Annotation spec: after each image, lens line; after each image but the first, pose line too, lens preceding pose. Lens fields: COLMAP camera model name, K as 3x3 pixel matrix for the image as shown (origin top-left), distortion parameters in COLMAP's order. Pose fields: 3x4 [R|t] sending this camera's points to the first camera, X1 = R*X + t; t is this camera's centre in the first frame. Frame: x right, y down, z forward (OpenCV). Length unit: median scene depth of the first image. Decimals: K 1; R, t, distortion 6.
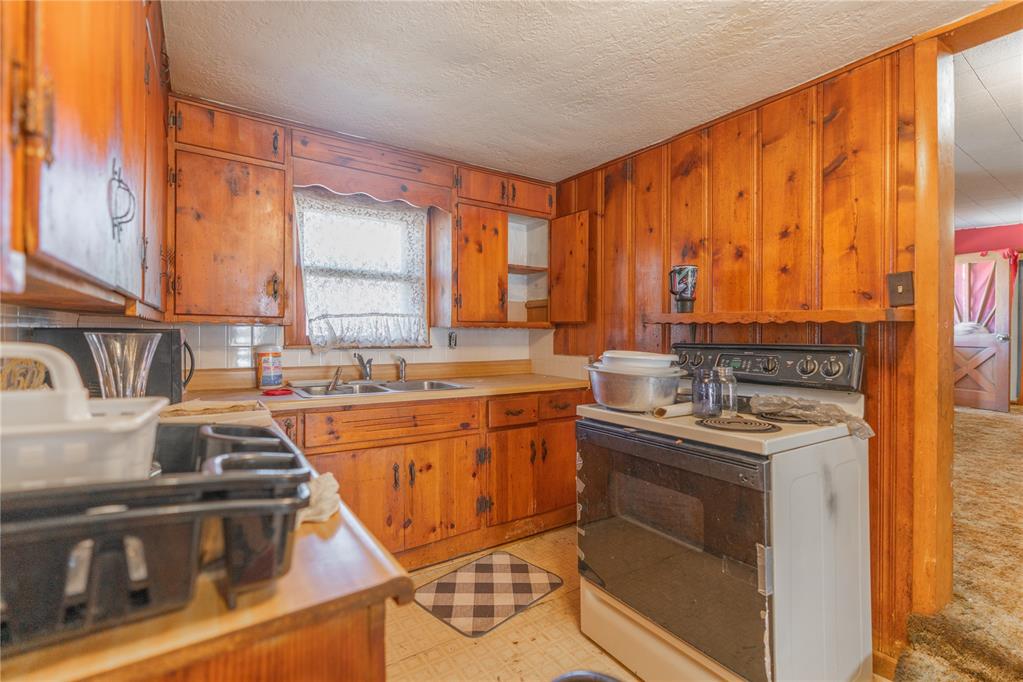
lens RADIAL K [[467.2, 0, 497.8], [0, 467.2, 332.5], [0, 0, 1]] dist [-0.000480, 0.000390]
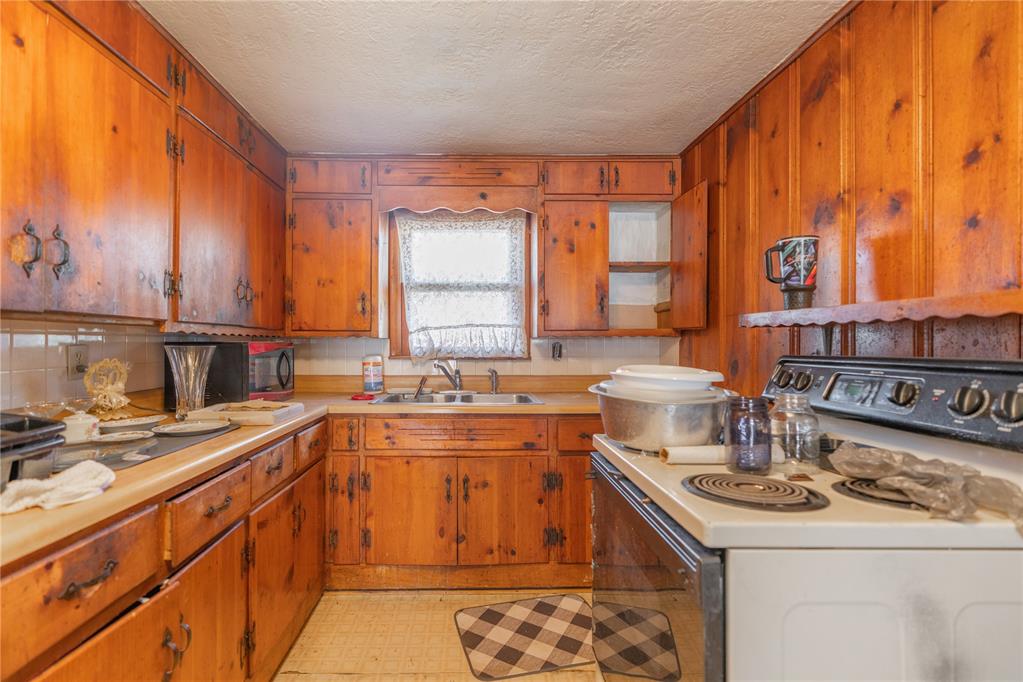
lens RADIAL K [[467.2, 0, 483.5], [0, 467.2, 343.4], [0, 0, 1]] dist [-0.000480, 0.000390]
pose [[0.841432, -0.009517, -0.540279, 0.363481], [0.009466, 0.999951, -0.002872, 0.003335], [0.540279, -0.002698, 0.841481, 0.196552]]
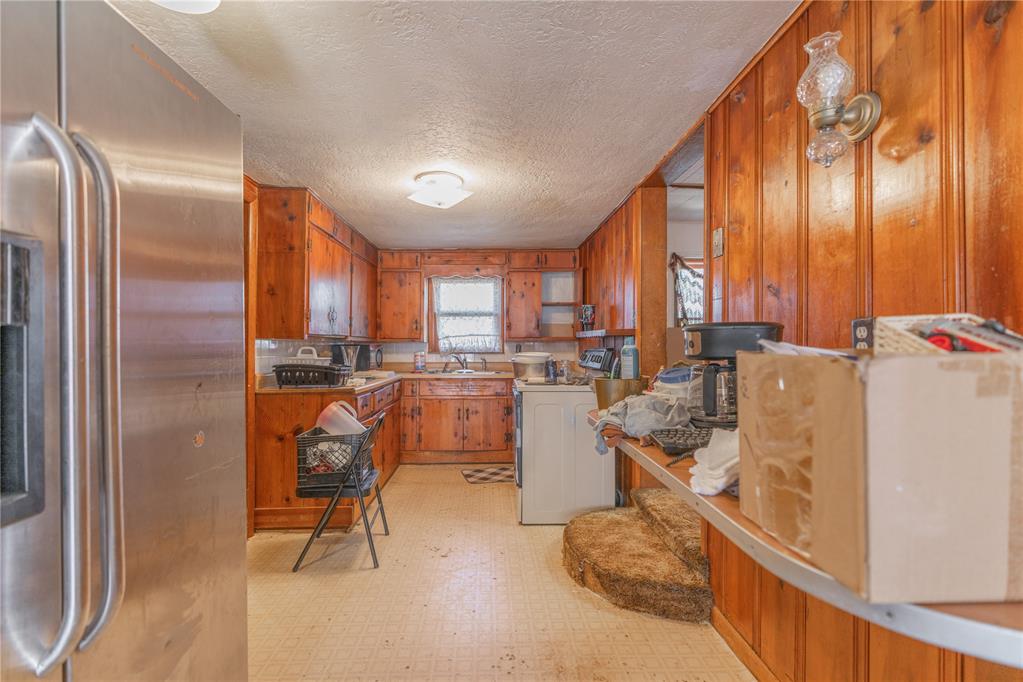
lens RADIAL K [[467.2, 0, 487.5], [0, 467.2, 340.8], [0, 0, 1]] dist [-0.000480, 0.000390]
pose [[0.823906, -0.018044, -0.566439, 1.015784], [0.010359, 0.999806, -0.016781, 0.017631], [0.566632, 0.007958, 0.823933, -0.611922]]
